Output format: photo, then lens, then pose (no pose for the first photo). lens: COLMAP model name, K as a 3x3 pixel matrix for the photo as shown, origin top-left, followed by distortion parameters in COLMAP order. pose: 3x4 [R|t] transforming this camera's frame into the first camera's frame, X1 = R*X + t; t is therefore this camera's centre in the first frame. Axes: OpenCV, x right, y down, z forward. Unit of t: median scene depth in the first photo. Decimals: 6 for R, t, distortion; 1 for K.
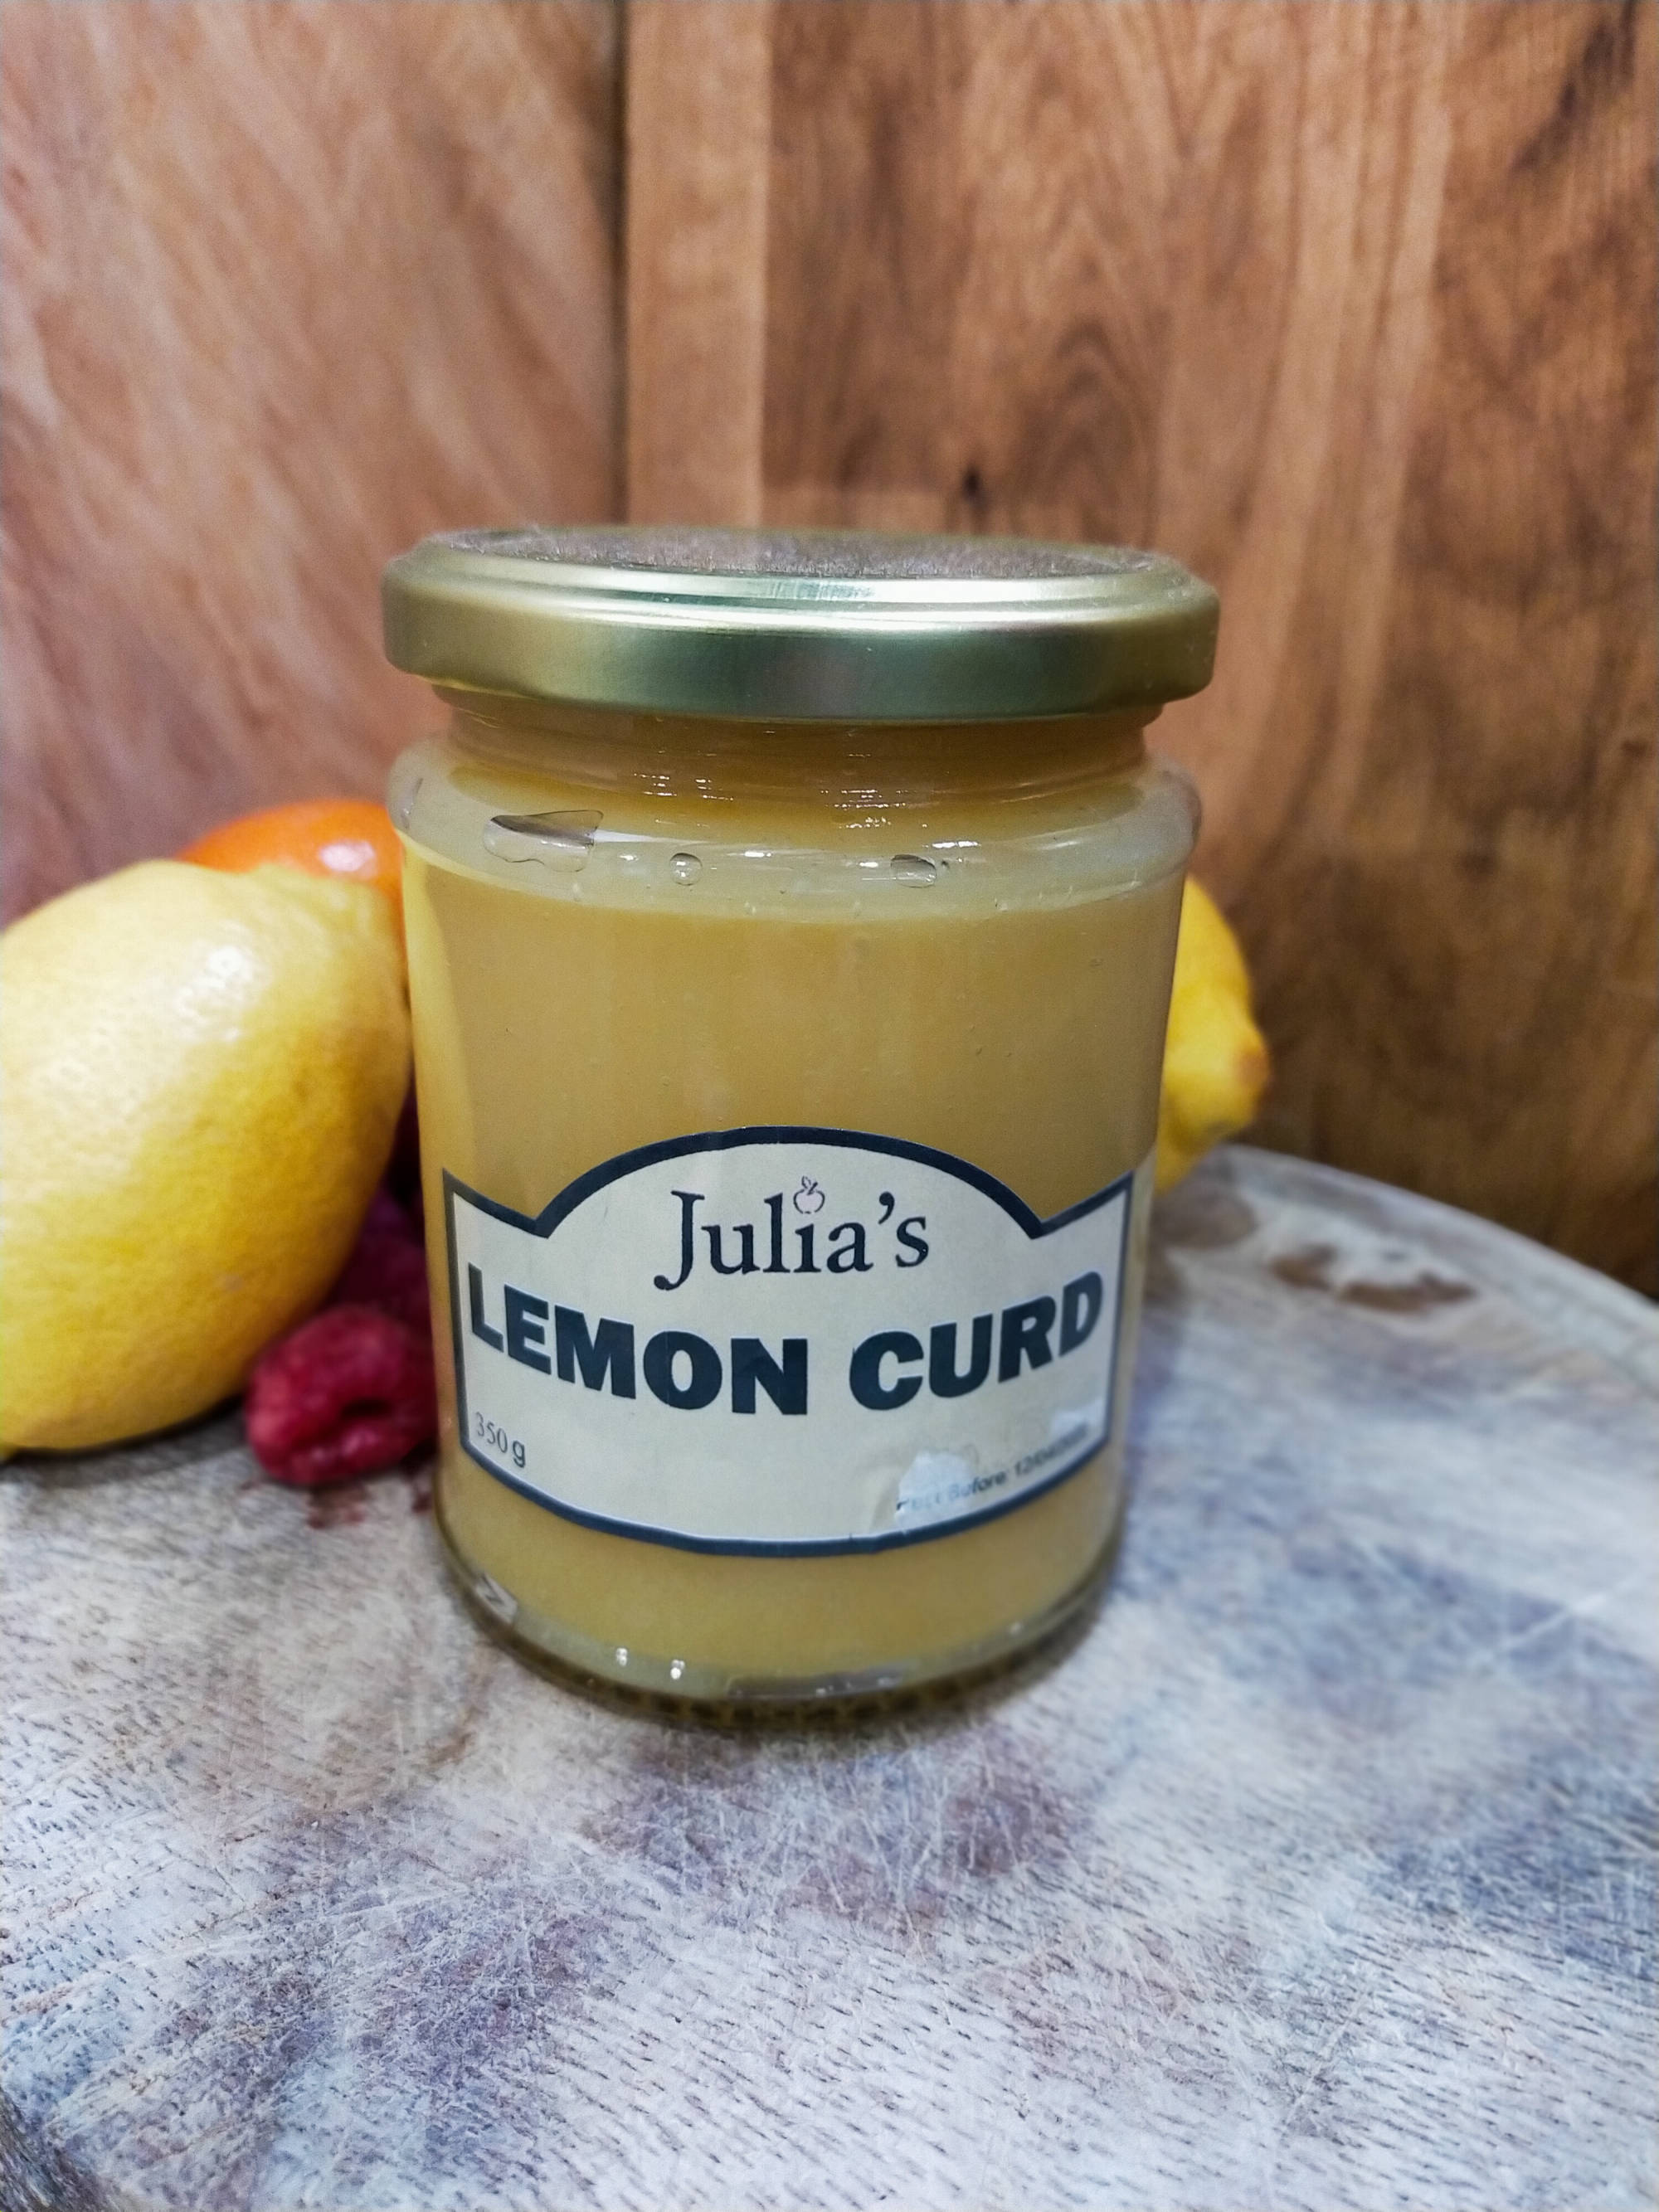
lens RADIAL K [[1751.0, 0, 833.1], [0, 1751.0, 1113.2], [0, 0, 1]] dist [-0.065859, 0.036188]
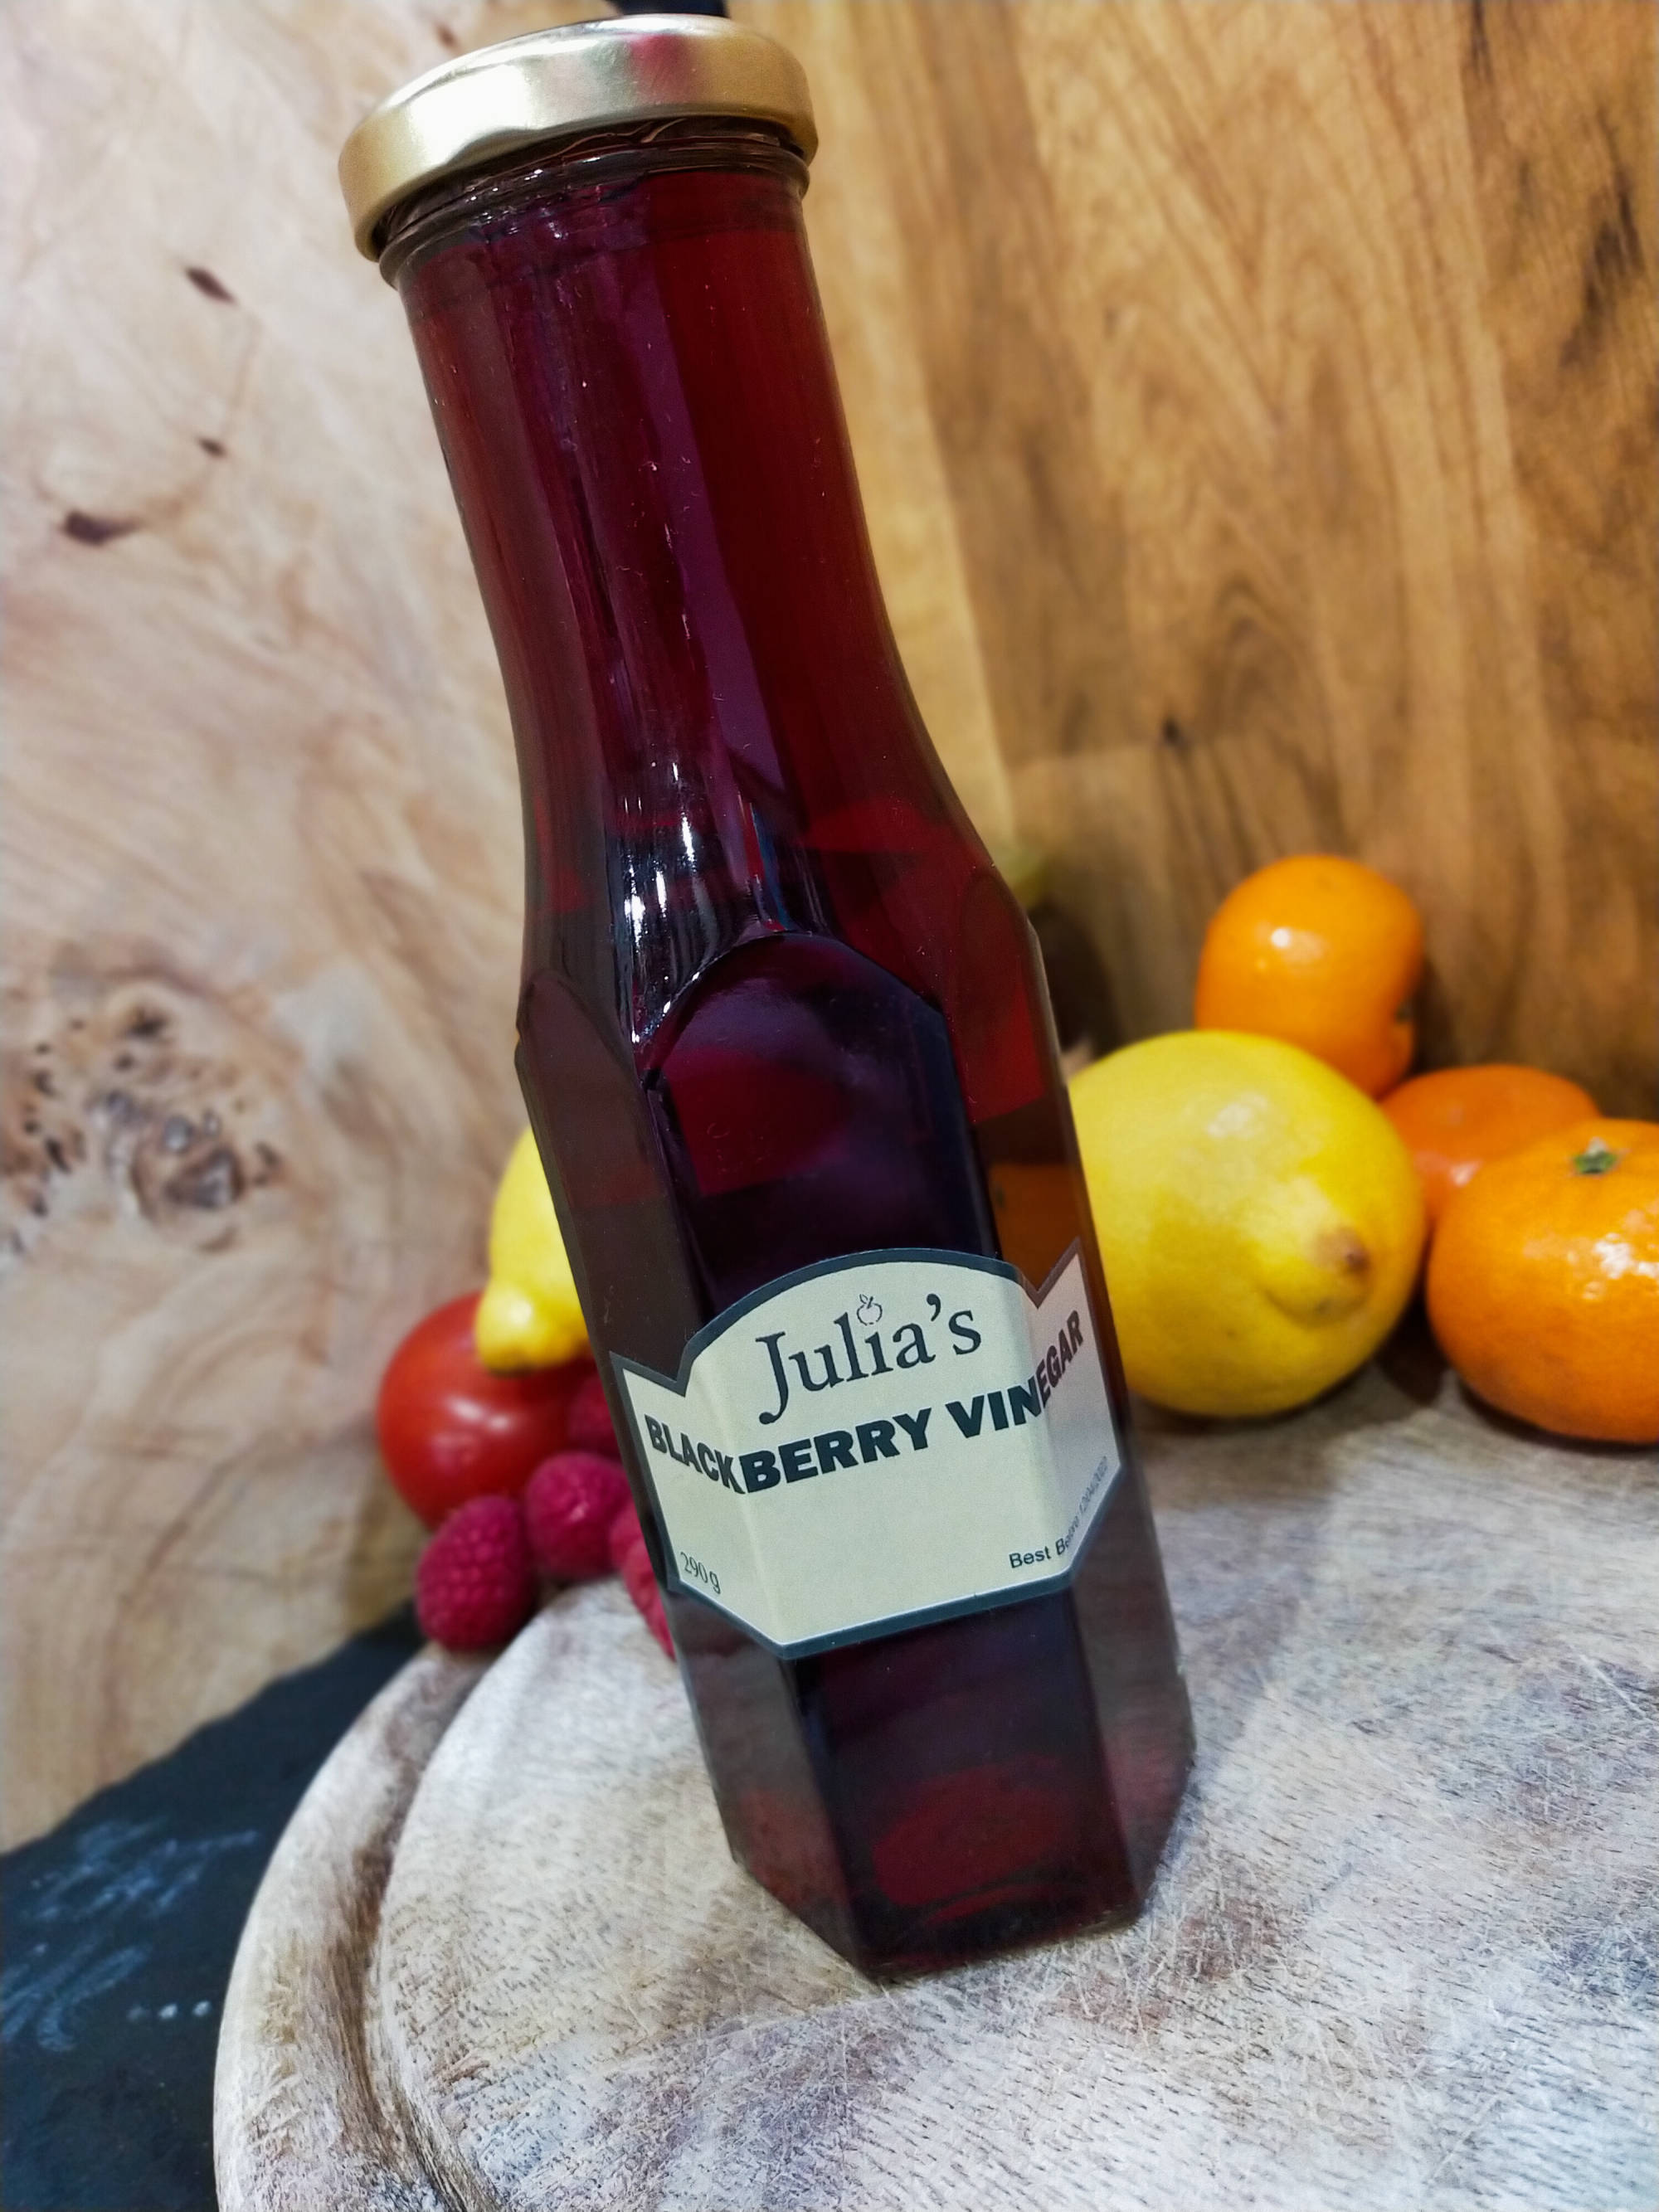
lens RADIAL K [[1732.8, 0, 829.5], [0, 1732.8, 1106.0], [0, 0, 1]] dist [-0.029210, 0.006165]
pose [[0.939788, -0.194807, -0.280800, 0.308178], [0.168904, 0.979028, -0.113913, -0.073452], [0.297102, 0.059626, 0.952982, -0.280256]]
